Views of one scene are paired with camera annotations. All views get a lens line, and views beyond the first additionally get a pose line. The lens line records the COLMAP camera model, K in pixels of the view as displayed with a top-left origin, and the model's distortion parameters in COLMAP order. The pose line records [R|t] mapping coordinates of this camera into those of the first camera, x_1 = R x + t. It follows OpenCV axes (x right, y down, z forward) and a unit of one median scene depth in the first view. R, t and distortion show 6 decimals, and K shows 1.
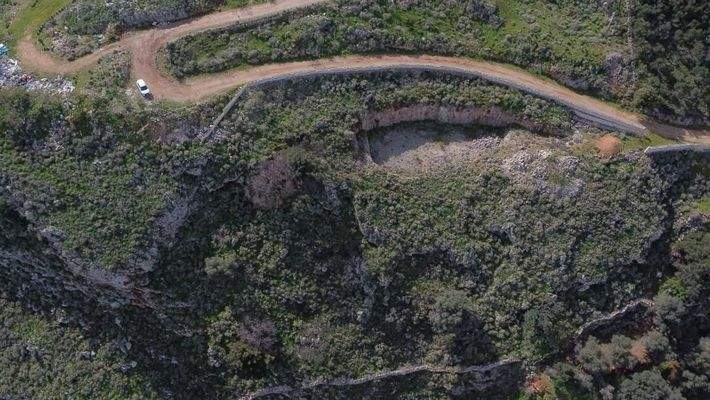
lens RADIAL K [[549.1, 0, 358.5], [0, 549.1, 214.3], [0, 0, 1]] dist [-0.004317, -0.003199]
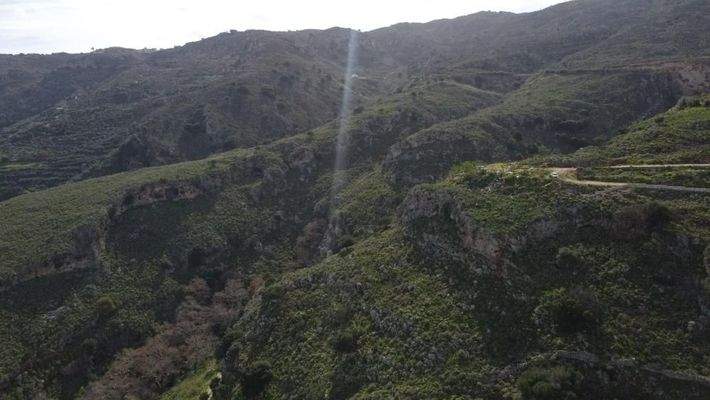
lens RADIAL K [[532.7, 0, 359.5], [0, 532.7, 202.1], [0, 0, 1]] dist [-0.000844, -0.003282]
pose [[0.750134, 0.050131, -0.659383, 0.181568], [-0.544690, 0.612258, -0.573108, 0.952202], [0.374982, 0.789067, 0.486582, 0.126346]]
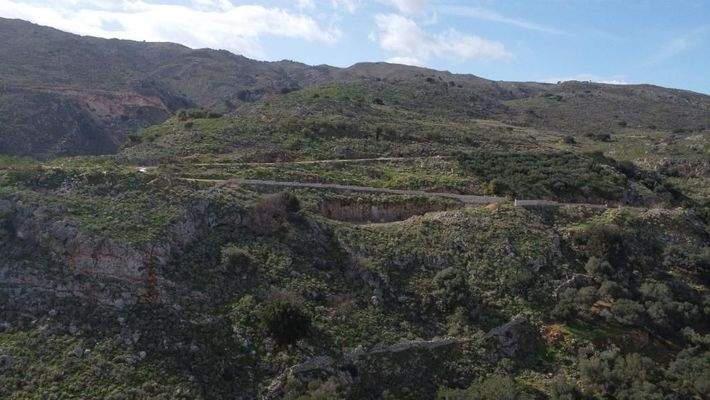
lens RADIAL K [[532.7, 0, 359.5], [0, 532.7, 202.1], [0, 0, 1]] dist [-0.000844, -0.003282]
pose [[0.926693, -0.037614, 0.373933, -0.394990], [0.327579, 0.568531, -0.754629, 0.836037], [-0.184208, 0.821801, 0.539175, 0.329490]]
